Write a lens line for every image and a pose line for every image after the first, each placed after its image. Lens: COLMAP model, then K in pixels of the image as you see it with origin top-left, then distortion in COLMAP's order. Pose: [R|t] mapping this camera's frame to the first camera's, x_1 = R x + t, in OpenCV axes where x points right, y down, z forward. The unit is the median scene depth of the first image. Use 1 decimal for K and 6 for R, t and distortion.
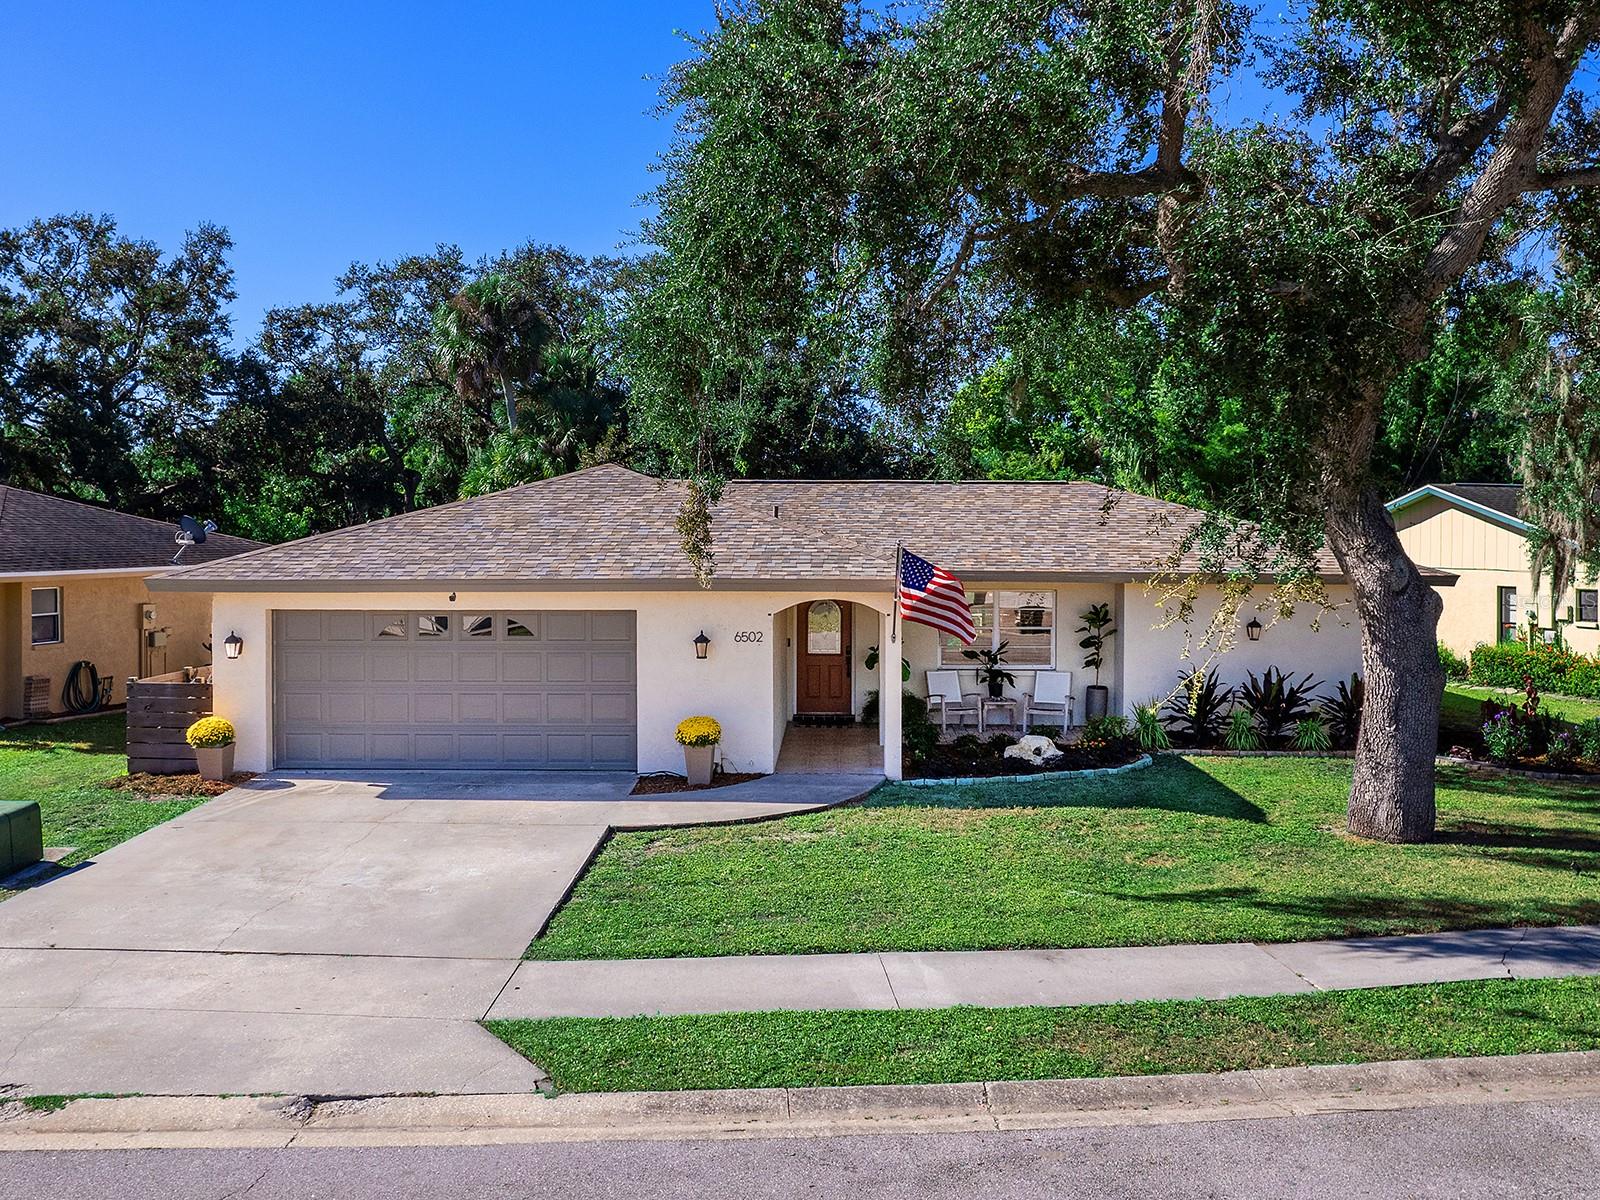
lens RADIAL K [[1109.6, 0, 756.3], [0, 1109.6, 600.7], [0, 0, 1]] dist [-0.037946, 0.011625]
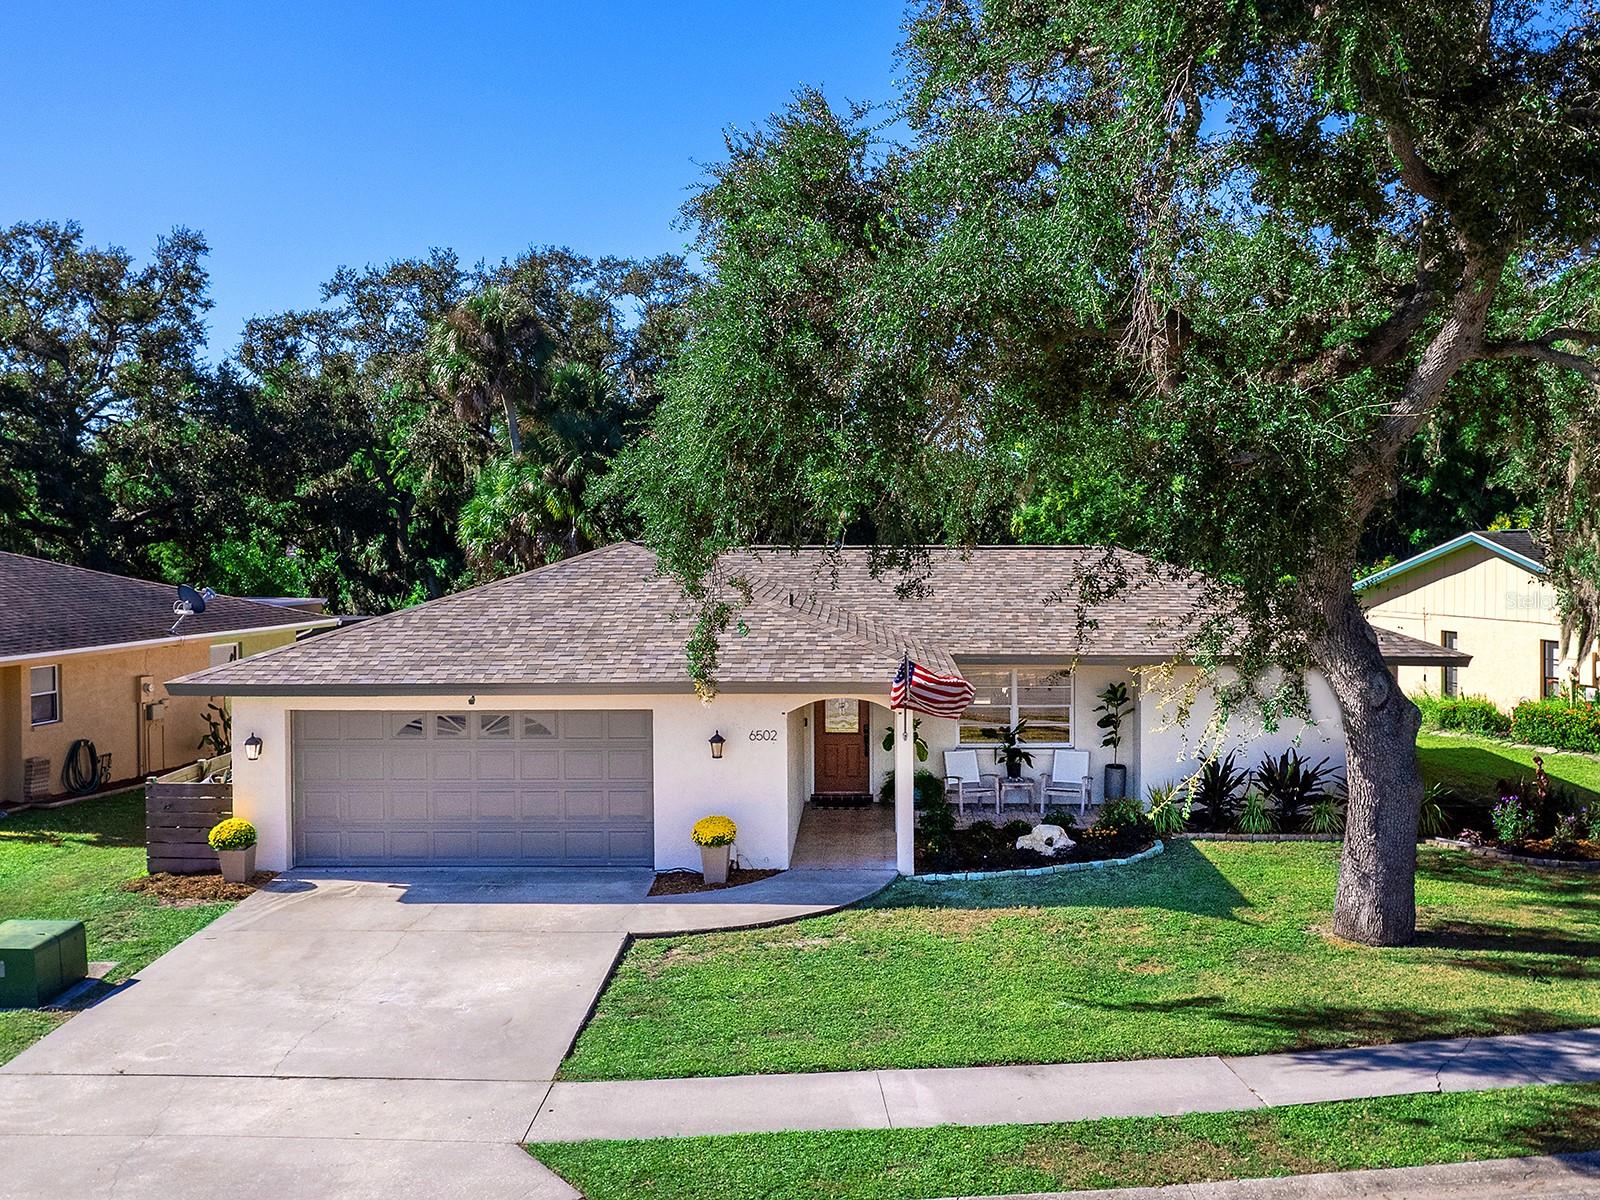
lens RADIAL K [[1241.5, 0, 800.0], [0, 1241.5, 600.0], [0, 0, 1]] dist [-0.031935, 0.000437]
pose [[0.999879, -0.005551, 0.014501, 0.011523], [0.005575, 0.999983, -0.001626, -0.092756], [-0.014491, 0.001706, 0.999894, -0.144887]]
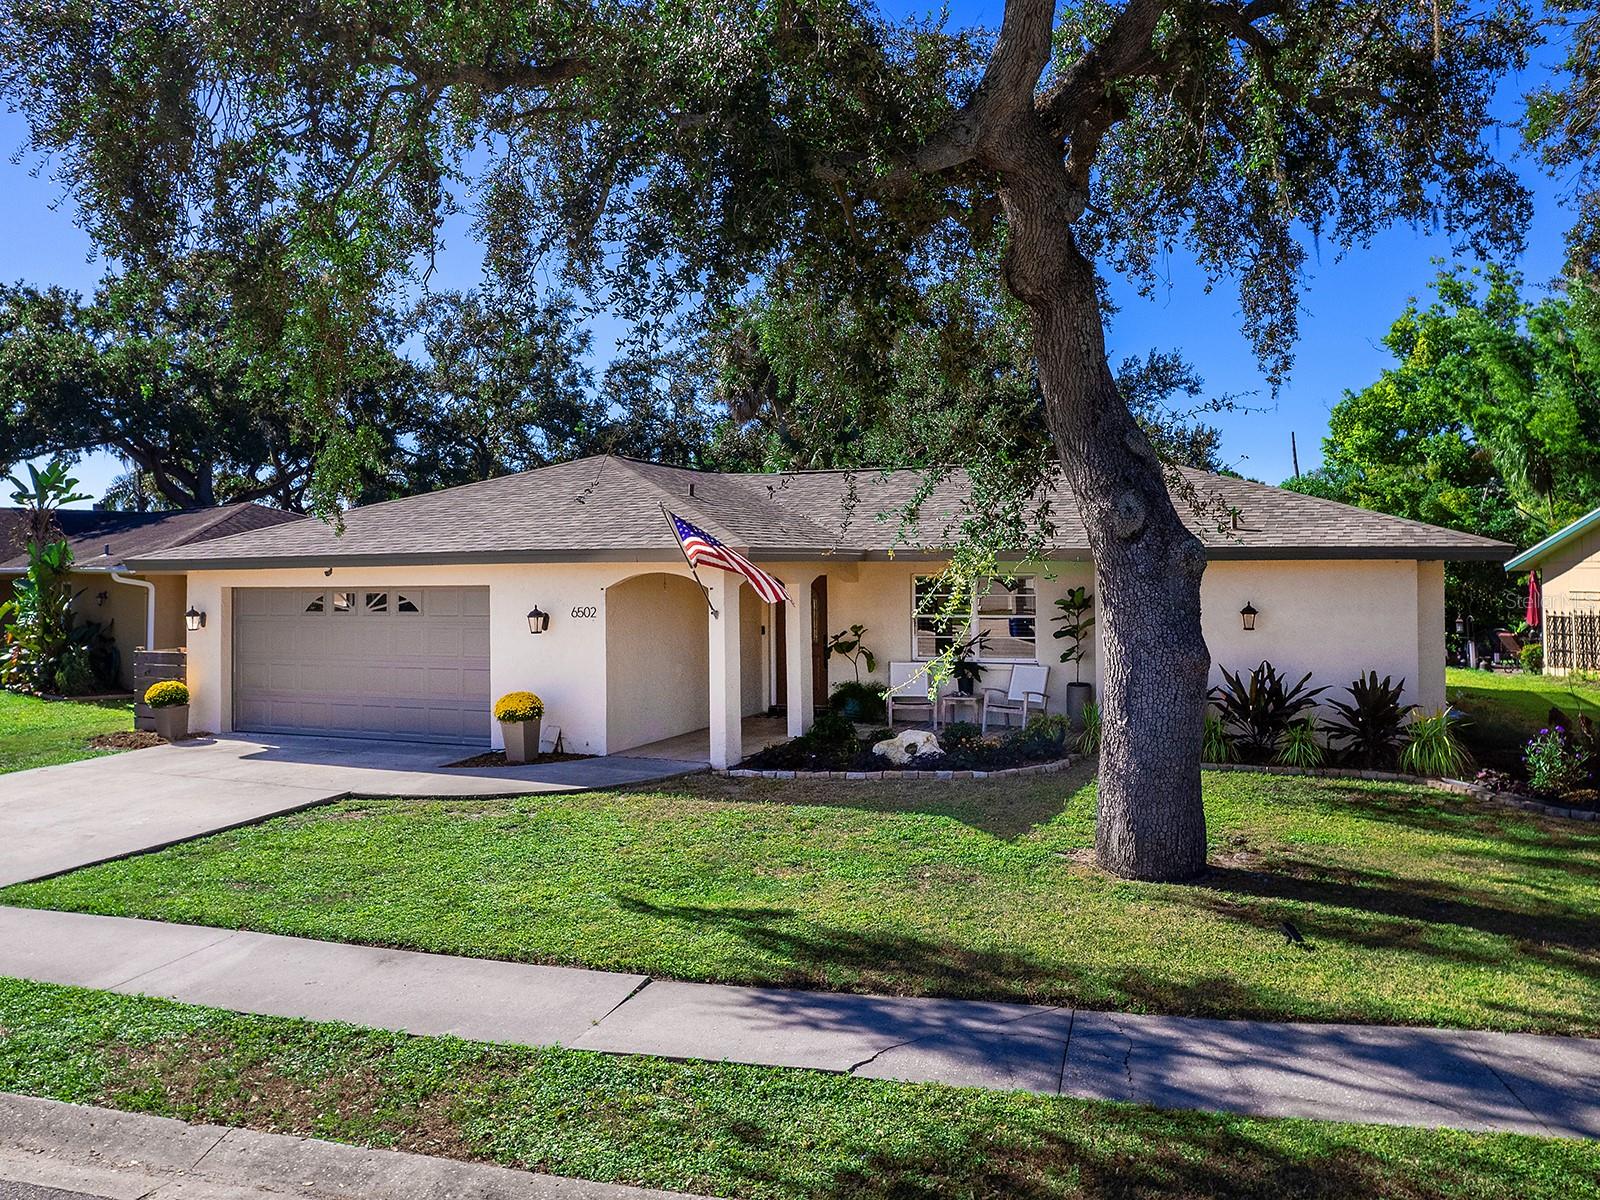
lens RADIAL K [[1021.0, 0, 855.0], [0, 1021.0, 596.0], [0, 0, 1]] dist [-0.030598, 0.000272]
pose [[0.950478, -0.000616, -0.310791, 0.512272], [-0.008177, 0.999602, -0.026988, 0.041524], [0.310684, 0.028193, 0.950095, 0.233395]]
